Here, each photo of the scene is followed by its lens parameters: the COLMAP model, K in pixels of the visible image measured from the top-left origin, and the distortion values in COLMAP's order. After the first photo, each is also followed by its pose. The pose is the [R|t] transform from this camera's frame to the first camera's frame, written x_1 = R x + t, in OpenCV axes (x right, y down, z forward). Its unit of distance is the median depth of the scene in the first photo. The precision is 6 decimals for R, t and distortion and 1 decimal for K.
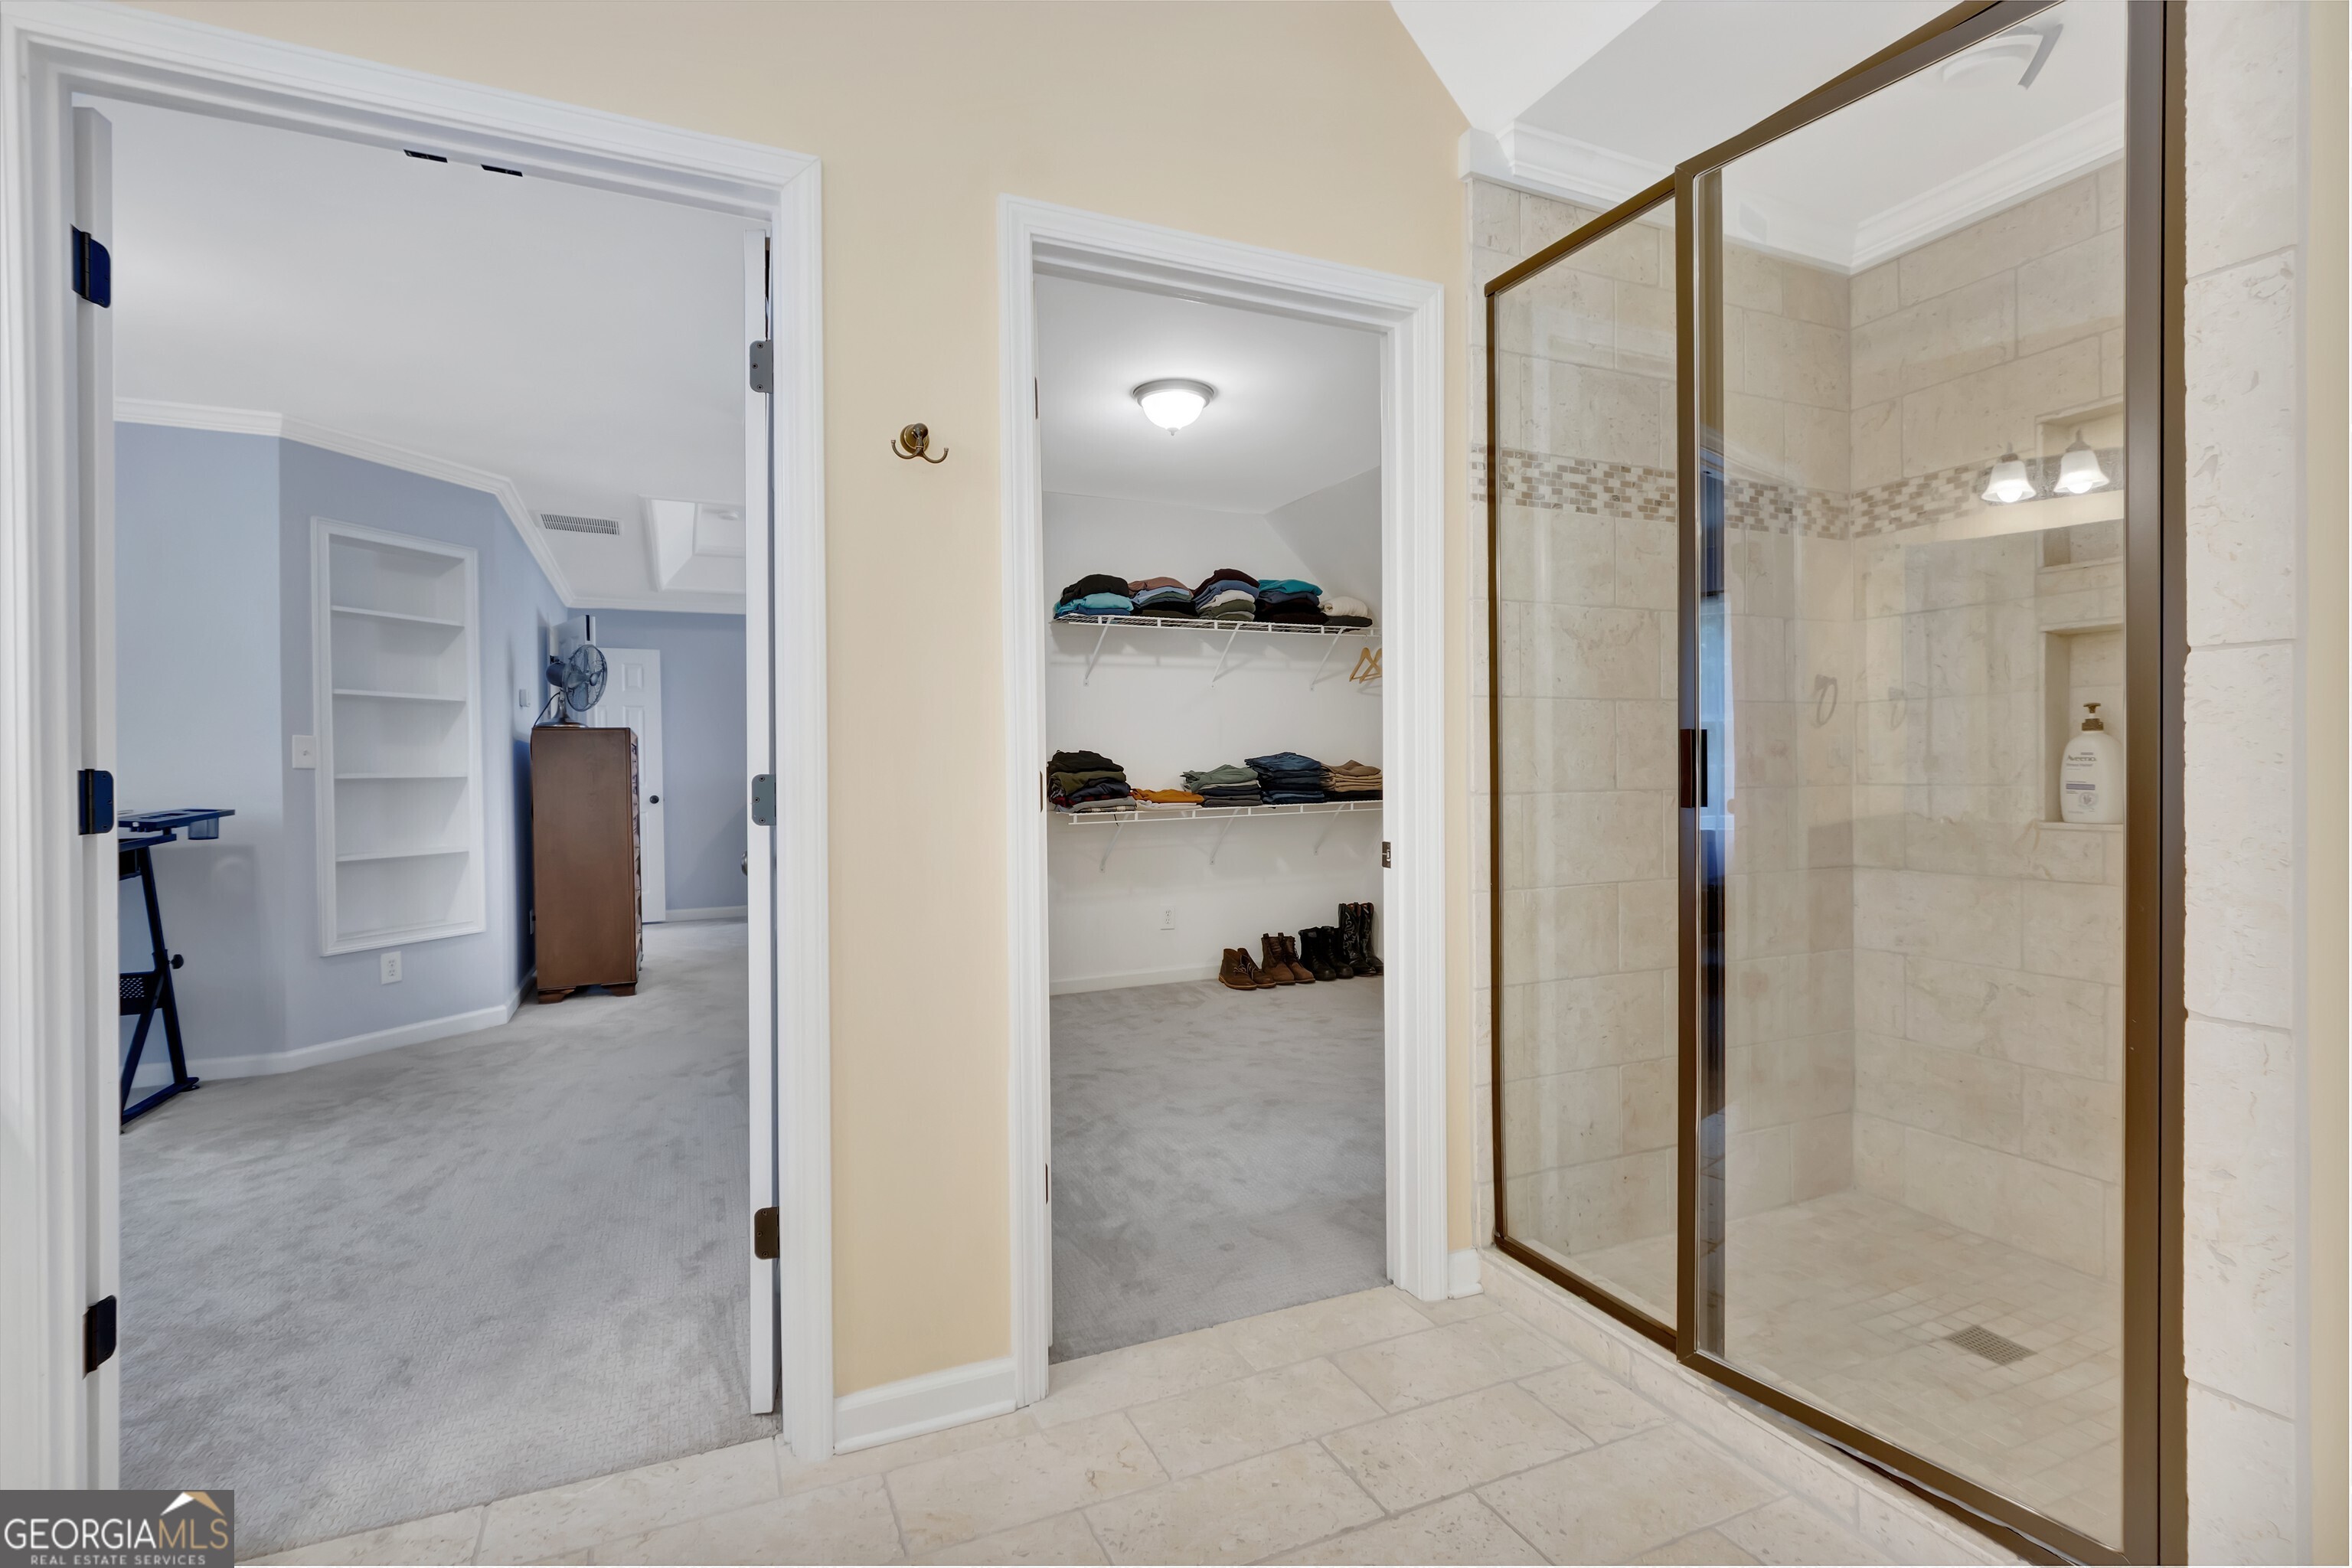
lens RADIAL K [[1108.3, 0, 1176.9], [0, 1108.3, 779.6], [0, 0, 1]] dist [-0.010058, -0.000639]
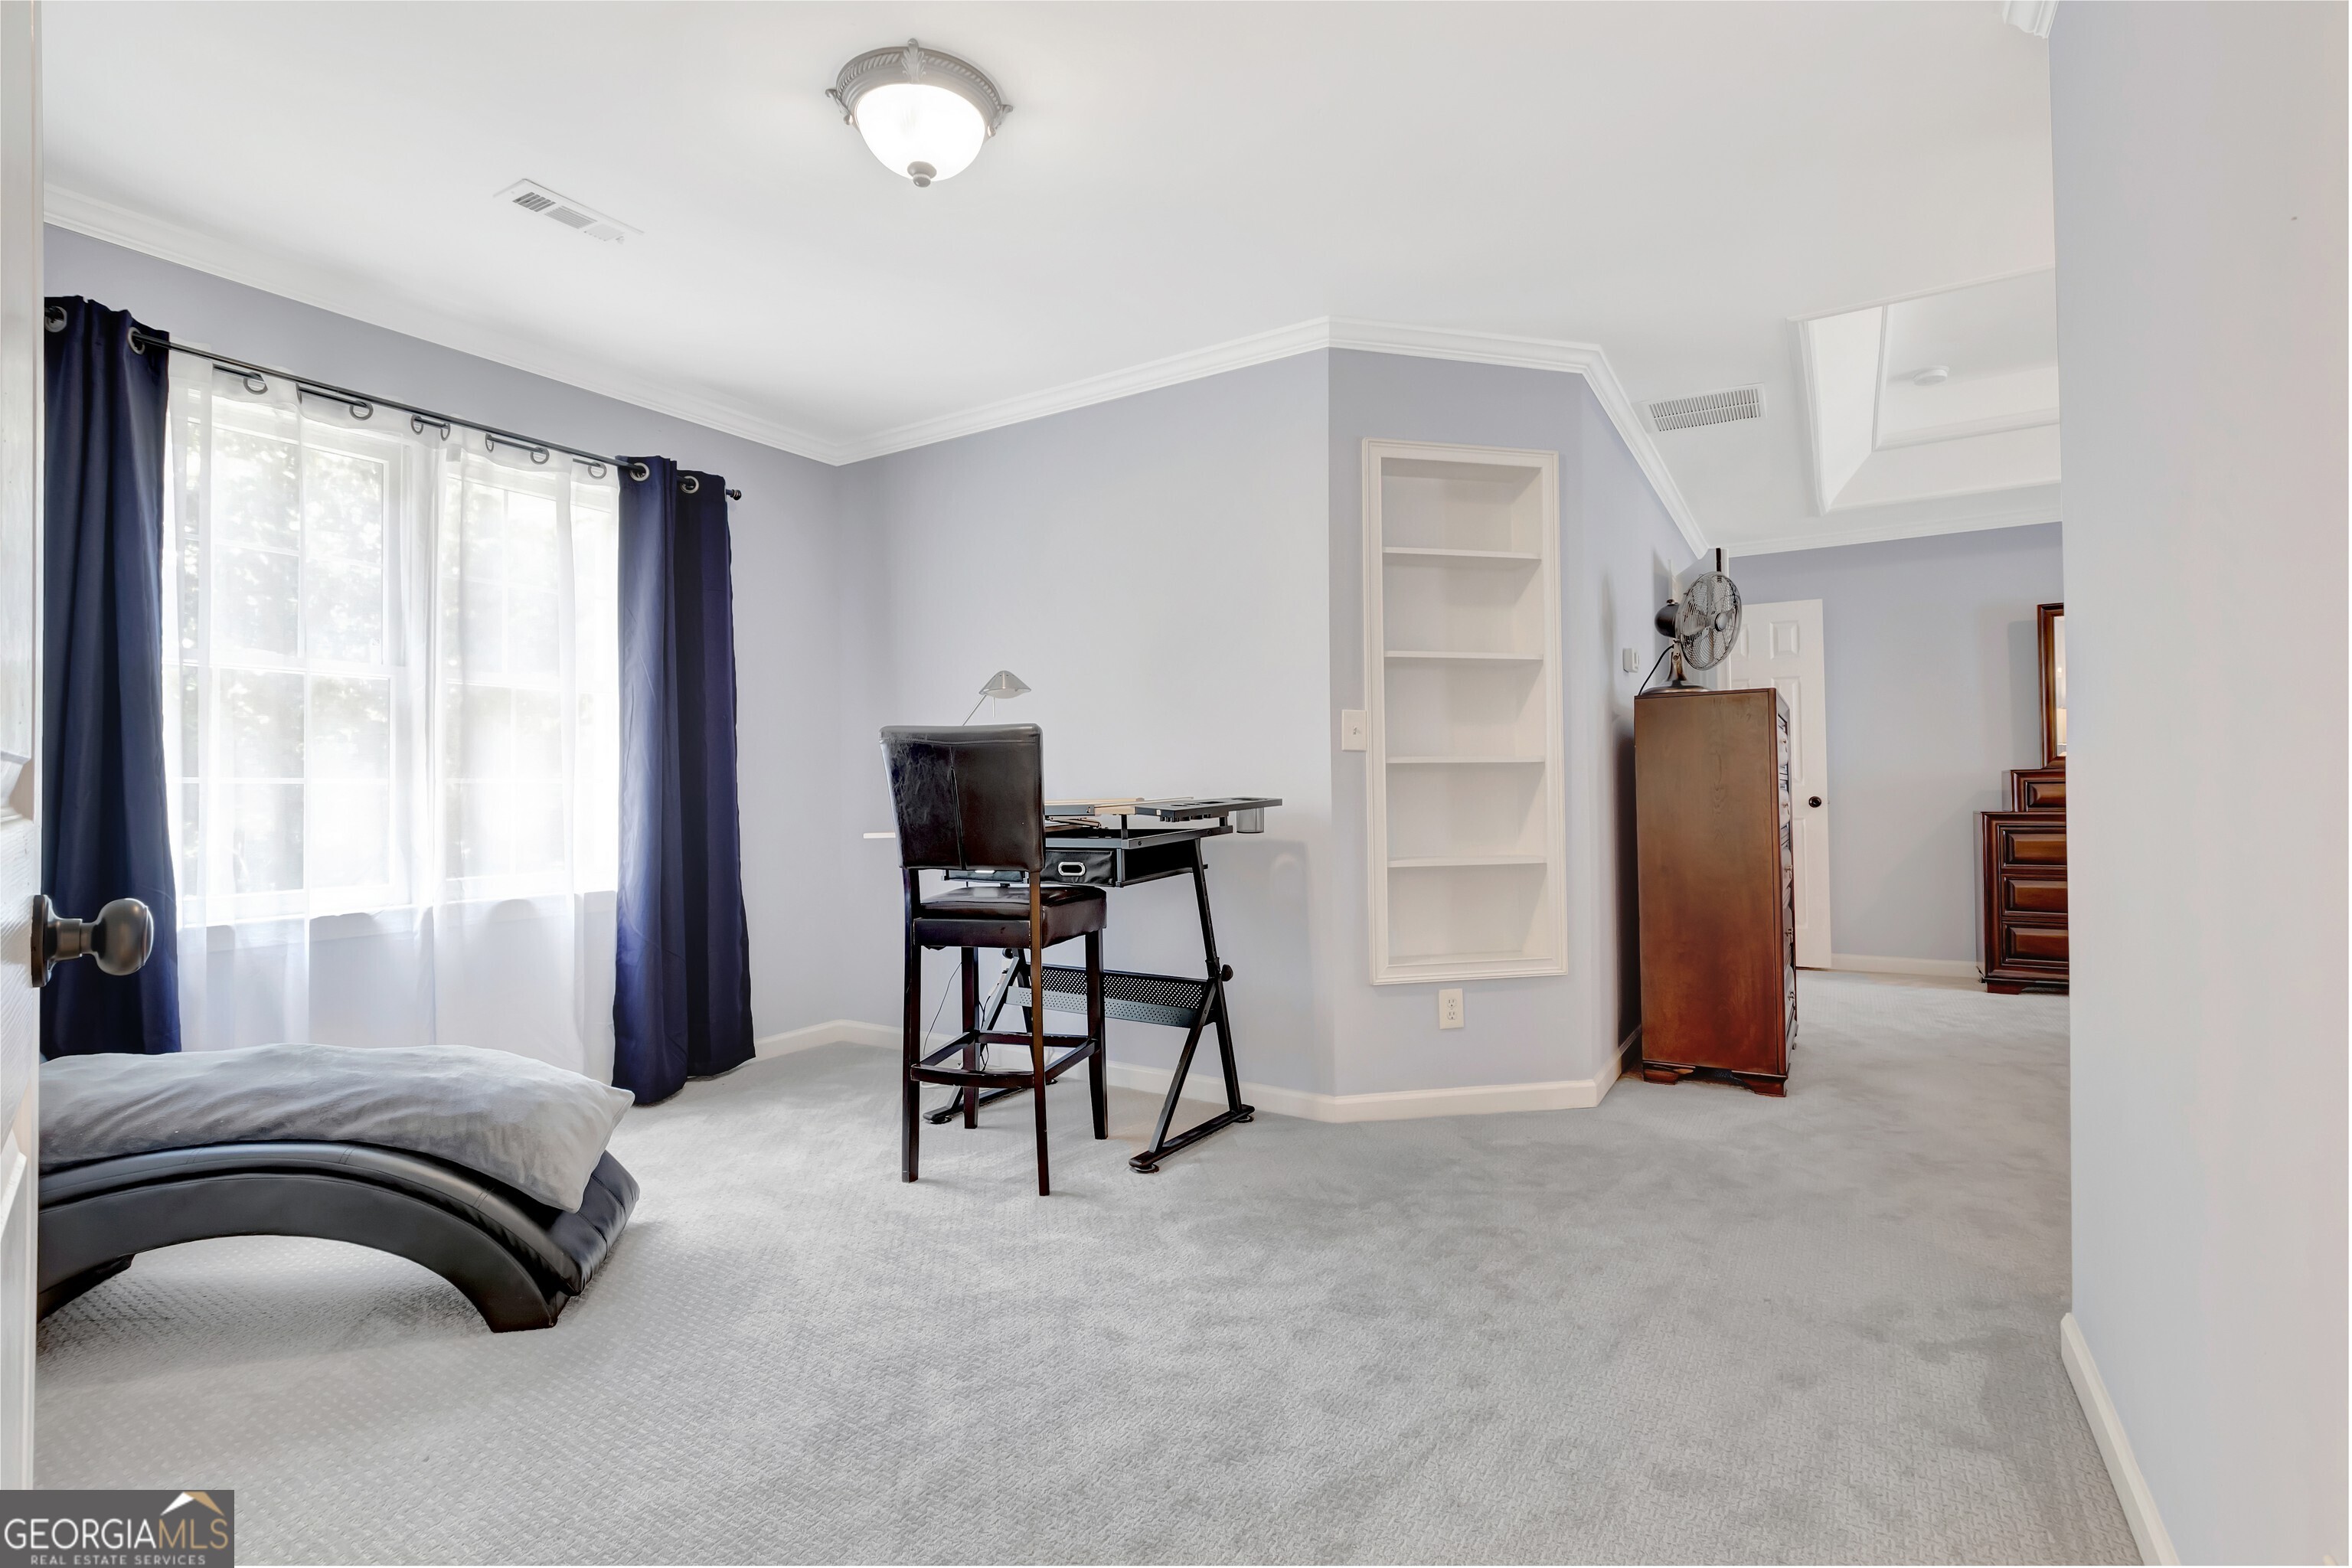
lens RADIAL K [[1108.3, 0, 1123.1], [0, 1108.3, 762.7], [0, 0, 1]] dist [-0.010058, -0.000639]
pose [[0.539244, -0.006397, -0.842125, -0.193343], [-0.007553, 0.999894, -0.012432, 0.010208], [0.842116, 0.013065, 0.539139, 0.408127]]
